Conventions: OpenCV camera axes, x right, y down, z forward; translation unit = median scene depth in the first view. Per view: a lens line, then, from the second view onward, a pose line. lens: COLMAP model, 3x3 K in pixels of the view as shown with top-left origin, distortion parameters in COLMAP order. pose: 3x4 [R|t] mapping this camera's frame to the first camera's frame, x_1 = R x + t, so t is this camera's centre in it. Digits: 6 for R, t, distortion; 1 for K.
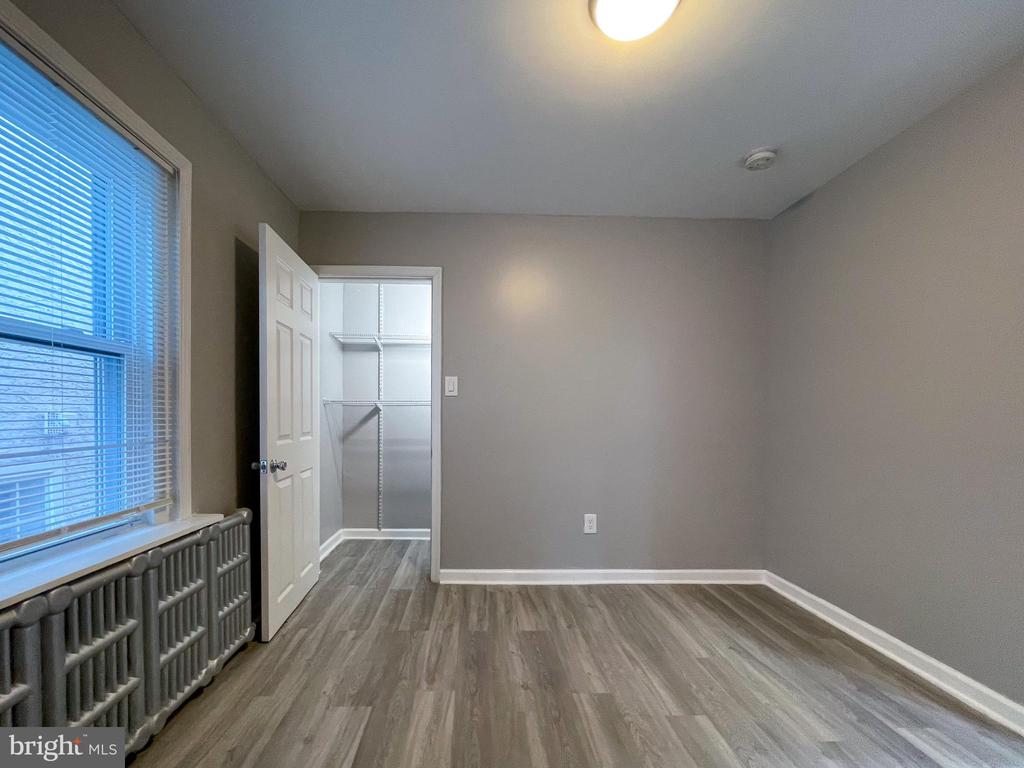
lens RADIAL K [[415.2, 0, 489.2], [0, 415.2, 419.3], [0, 0, 1]] dist [0.000350, -0.000038]
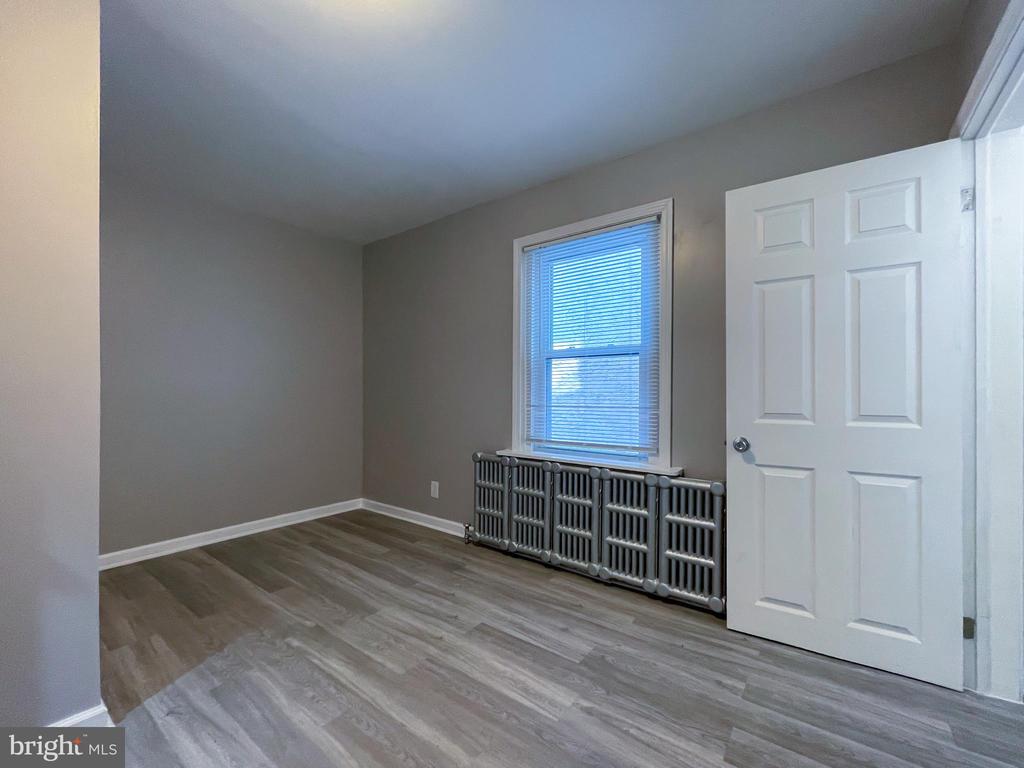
lens RADIAL K [[421.3, 0, 515.1], [0, 421.3, 386.6], [0, 0, 1]] dist [0.001246, -0.005830]
pose [[-0.617187, -0.015114, -0.786672, 0.612944], [-0.009774, 0.999886, -0.011542, 0.000532], [0.786756, 0.000565, -0.617264, 1.399411]]
